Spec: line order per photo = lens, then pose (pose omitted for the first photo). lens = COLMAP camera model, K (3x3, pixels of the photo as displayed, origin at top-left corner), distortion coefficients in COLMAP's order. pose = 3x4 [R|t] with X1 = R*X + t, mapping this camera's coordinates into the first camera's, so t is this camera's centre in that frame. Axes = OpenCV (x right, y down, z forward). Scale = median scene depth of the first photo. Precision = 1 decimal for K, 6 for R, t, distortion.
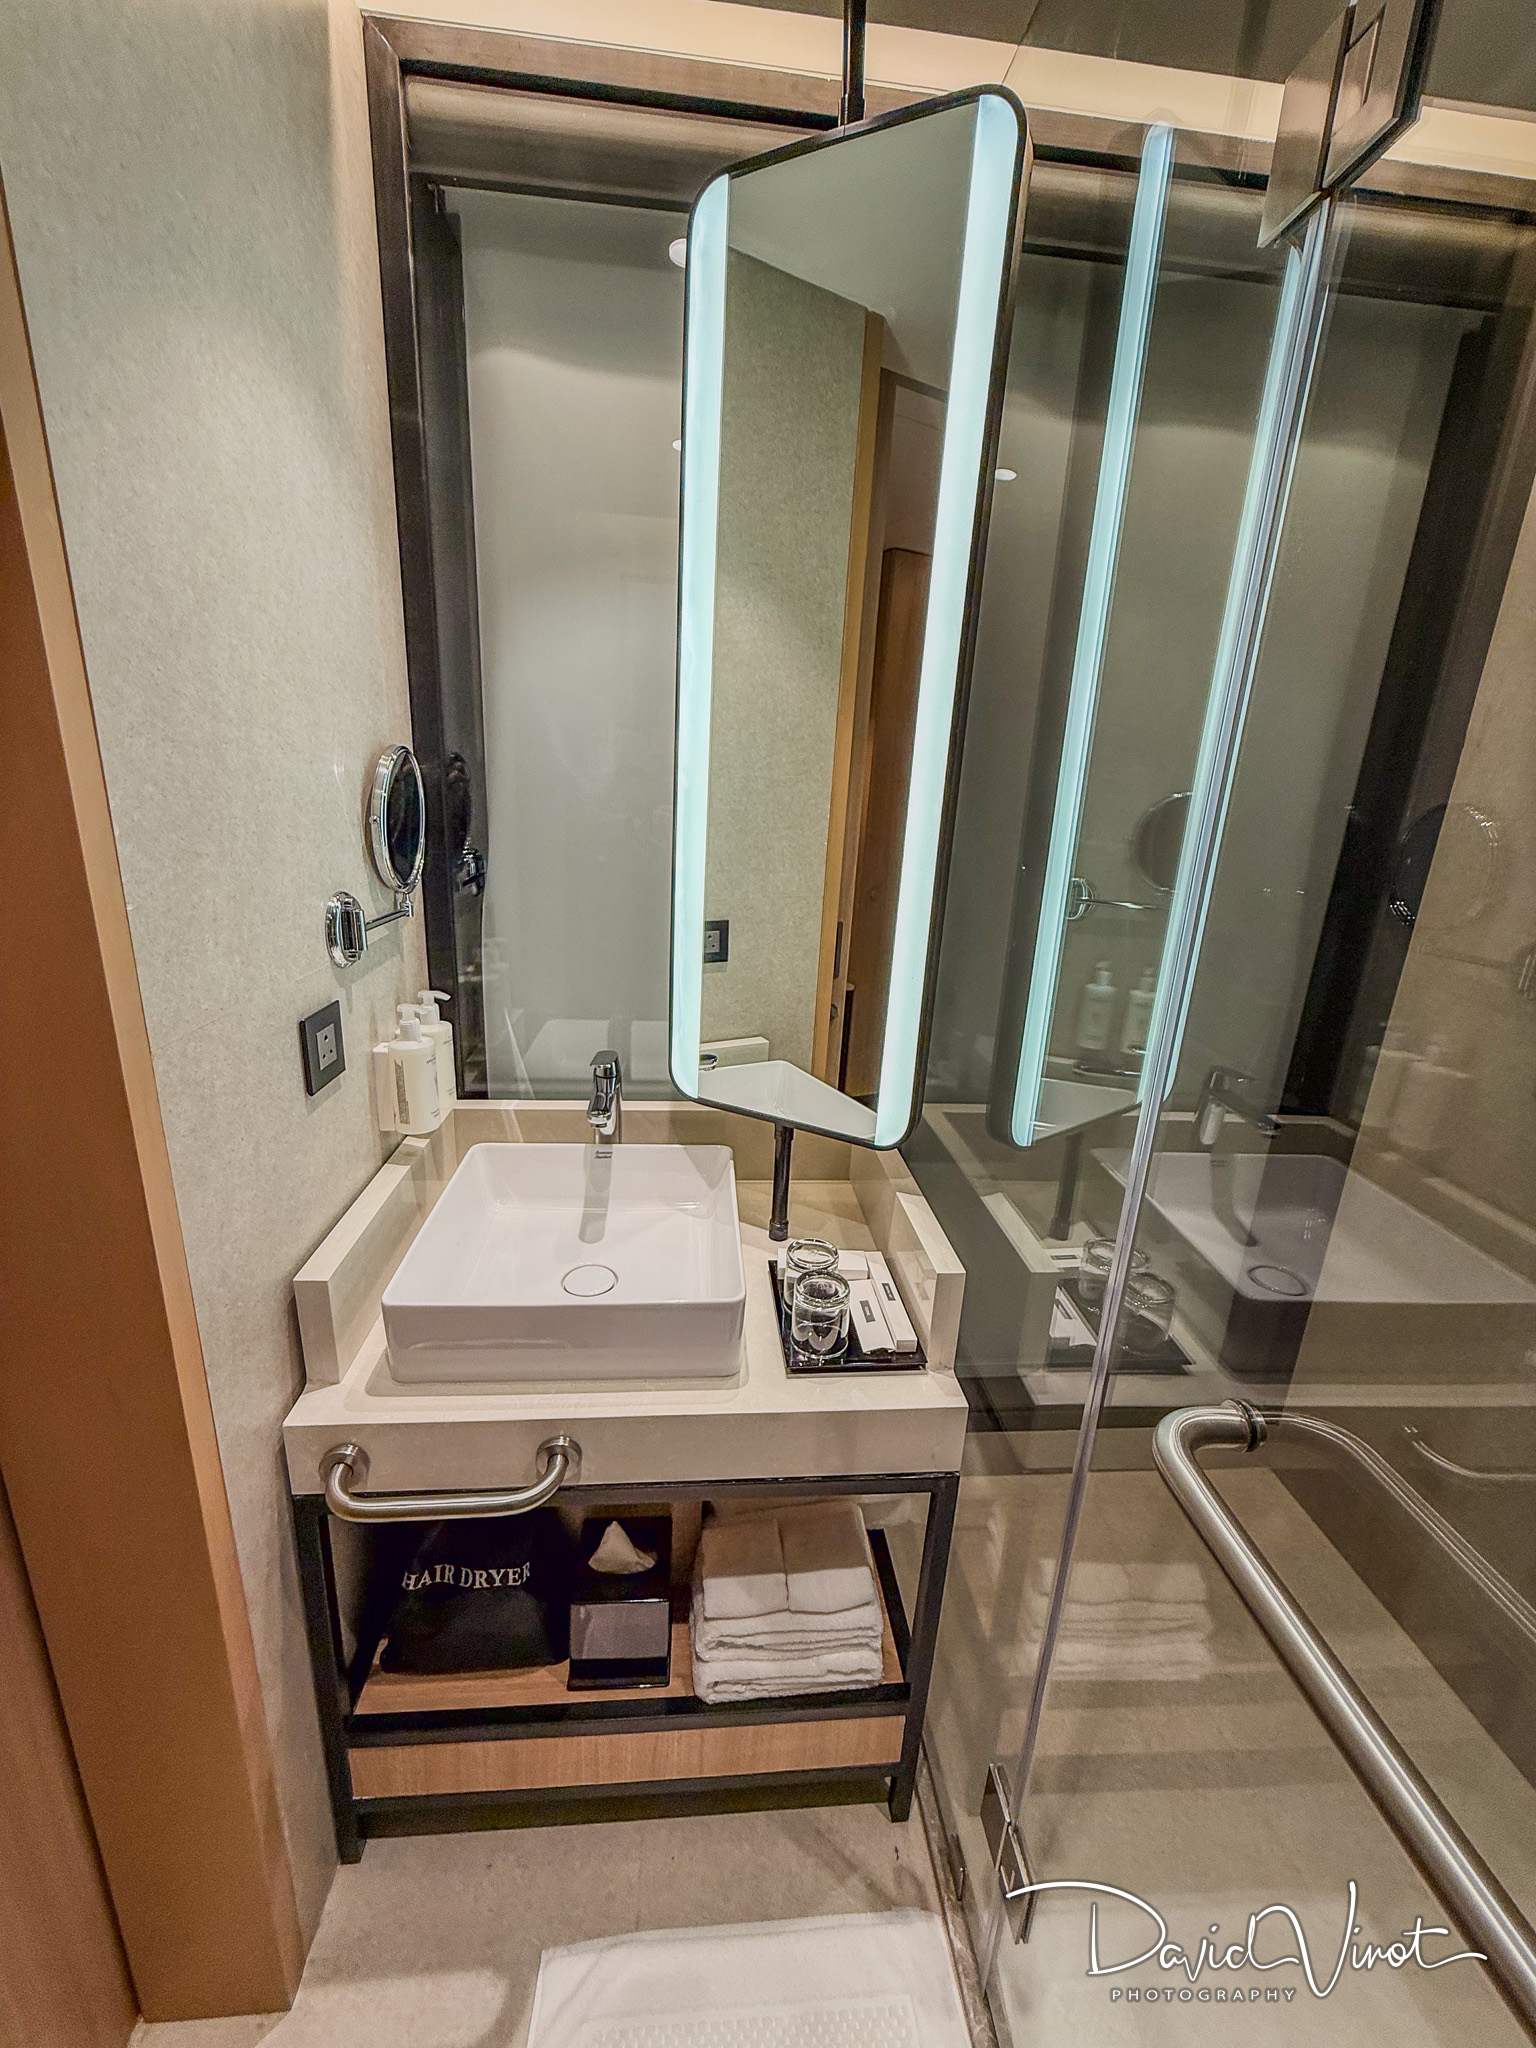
lens RADIAL K [[814.6, 0, 769.6], [0, 814.6, 1023.0], [0, 0, 1]] dist [-0.001564, 0.000523]
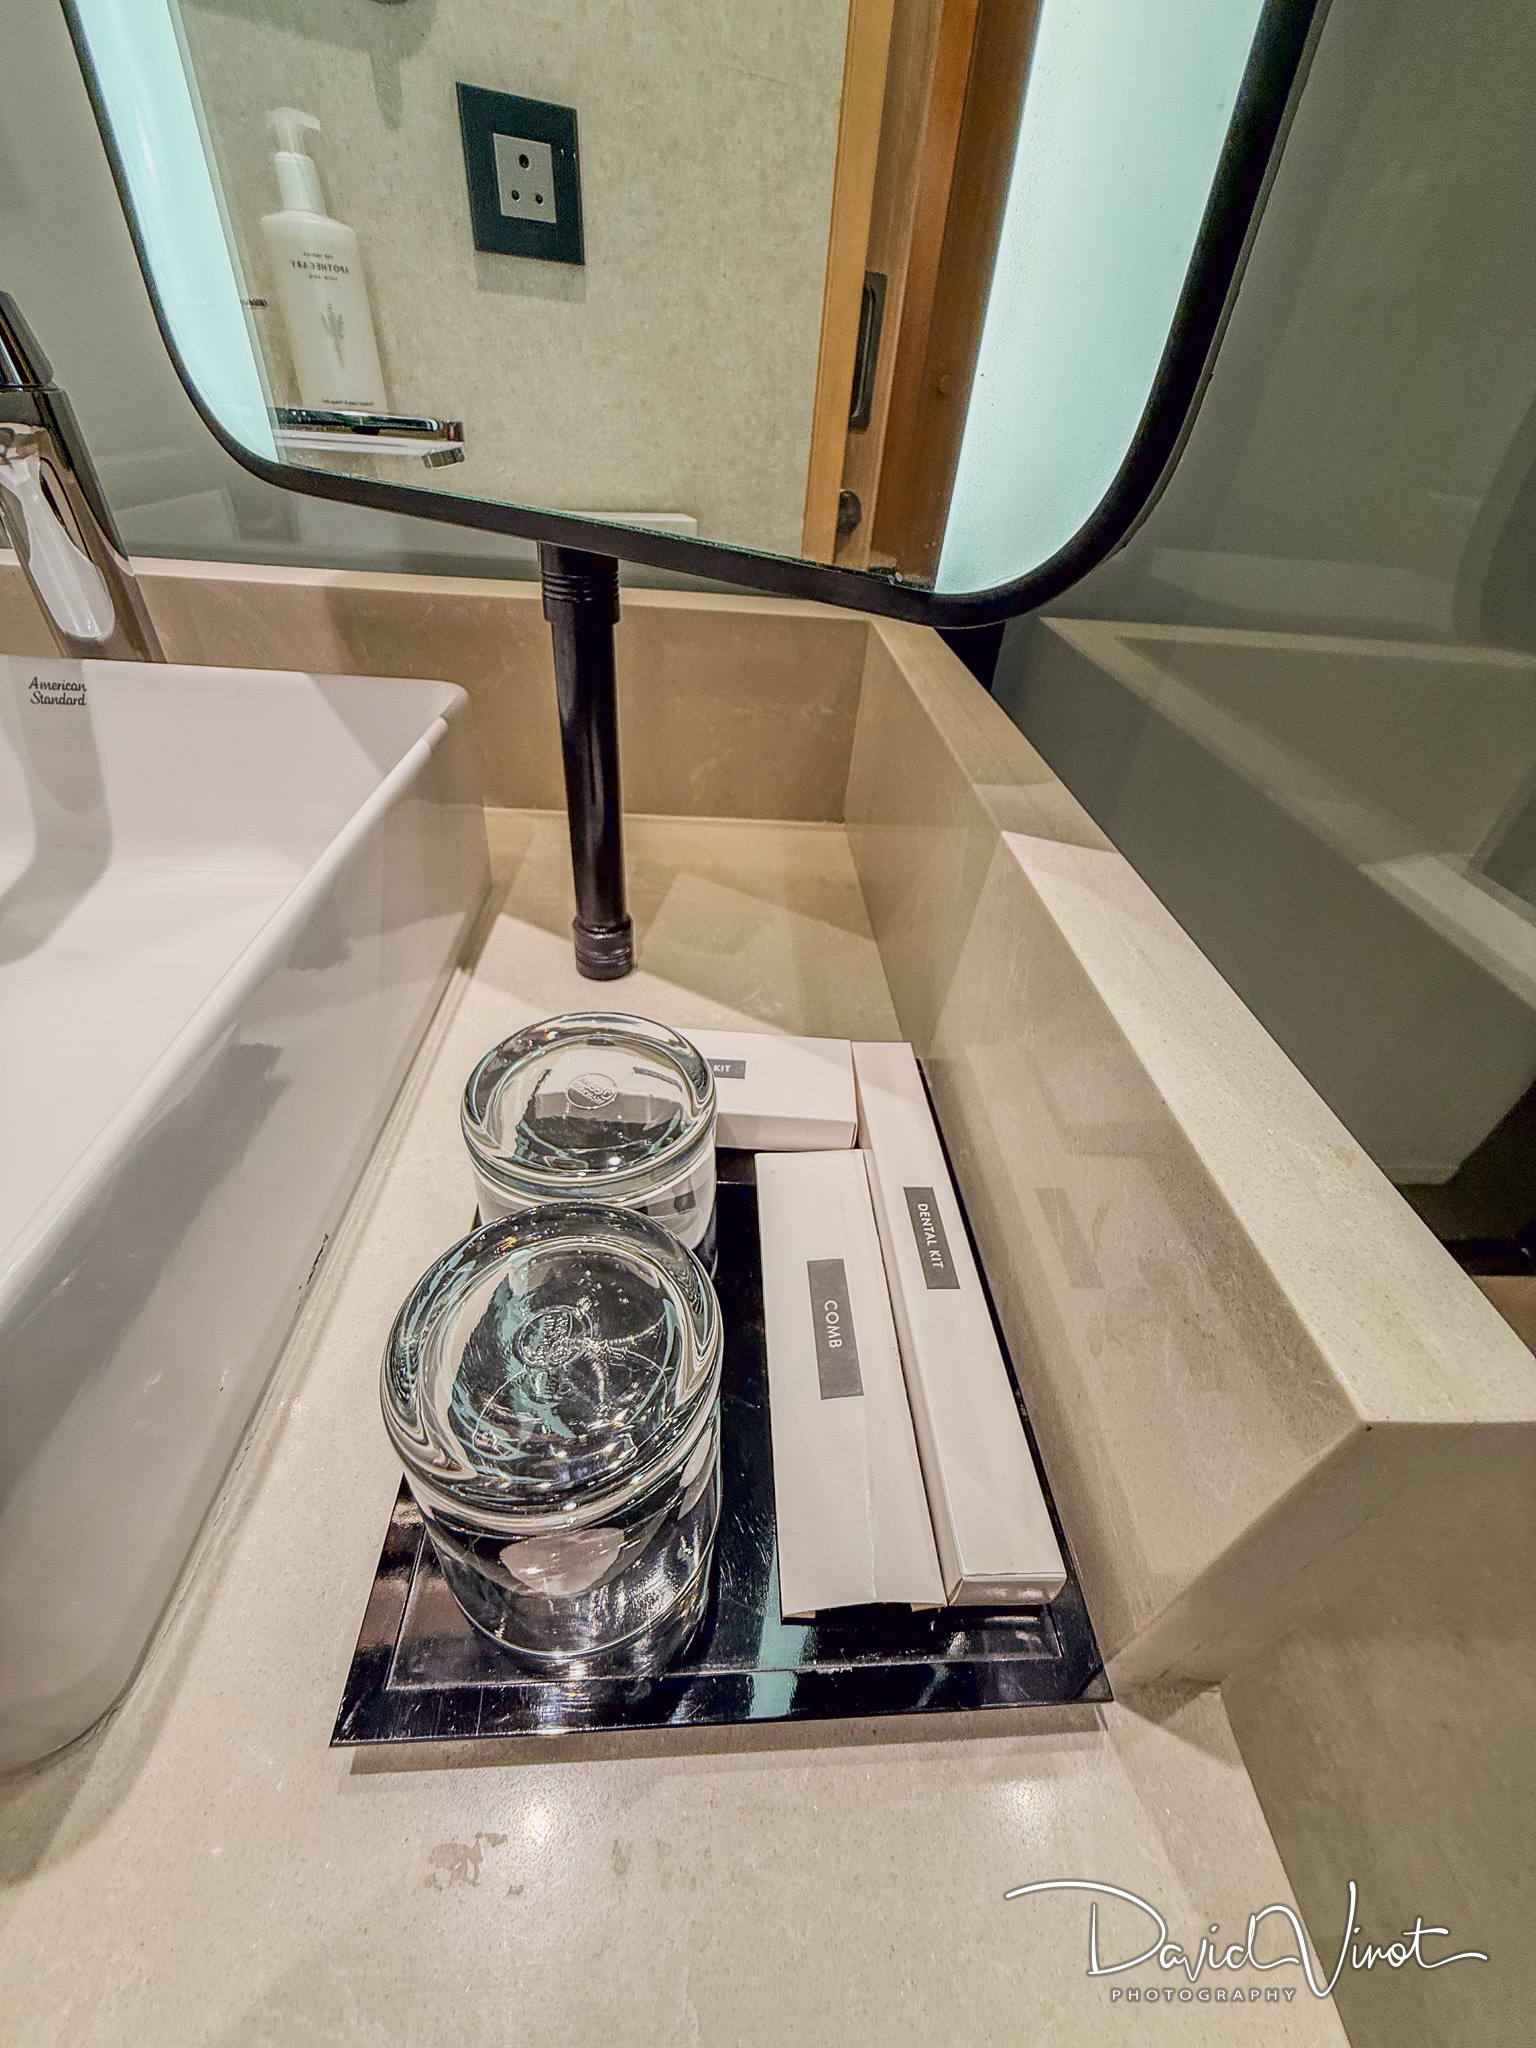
lens RADIAL K [[814.6, 0, 768.3], [0, 814.6, 1019.4], [0, 0, 1]] dist [-0.001564, 0.000523]
pose [[0.998709, 0.044549, -0.024409, 0.092438], [-0.032347, 0.928224, 0.370613, 0.167361], [0.039168, -0.369345, 0.928466, 0.728898]]
